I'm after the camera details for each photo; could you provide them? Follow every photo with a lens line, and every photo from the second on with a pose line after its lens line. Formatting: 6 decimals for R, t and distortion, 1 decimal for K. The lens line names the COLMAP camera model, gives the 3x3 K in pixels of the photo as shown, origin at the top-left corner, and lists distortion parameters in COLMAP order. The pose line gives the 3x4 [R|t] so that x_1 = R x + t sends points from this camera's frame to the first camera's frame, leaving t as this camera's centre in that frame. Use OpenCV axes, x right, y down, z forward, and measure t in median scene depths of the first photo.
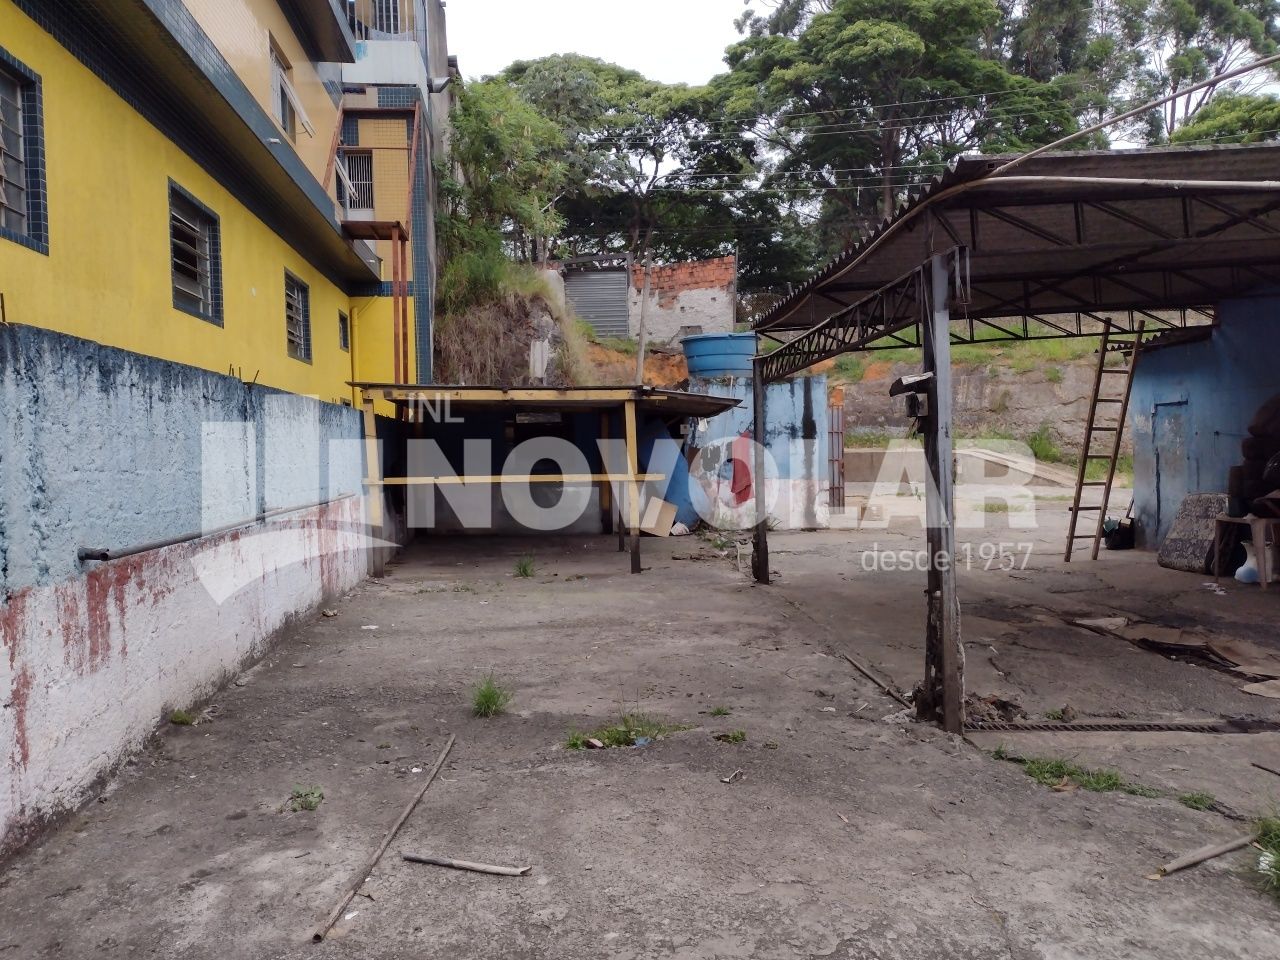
lens RADIAL K [[956.7, 0, 652.1], [0, 956.7, 495.2], [0, 0, 1]] dist [0.075956, -0.092517]
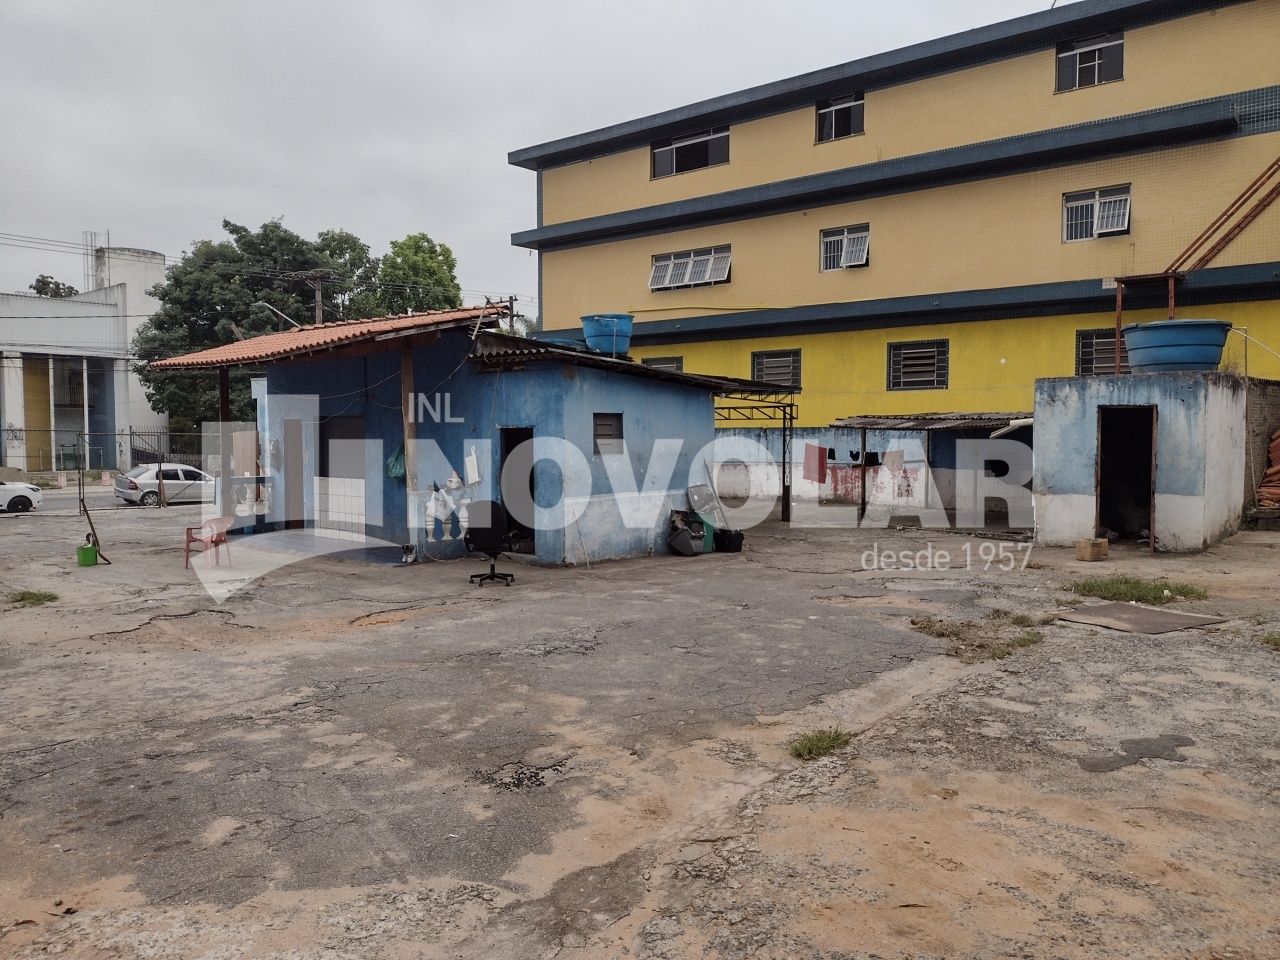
lens RADIAL K [[956.7, 0, 636.7], [0, 956.7, 481.0], [0, 0, 1]] dist [0.075956, -0.092517]
pose [[-0.704643, 0.060665, -0.706964, 0.955709], [-0.014815, 0.994863, 0.100136, -0.101133], [0.709407, 0.081034, -0.700125, 1.202073]]
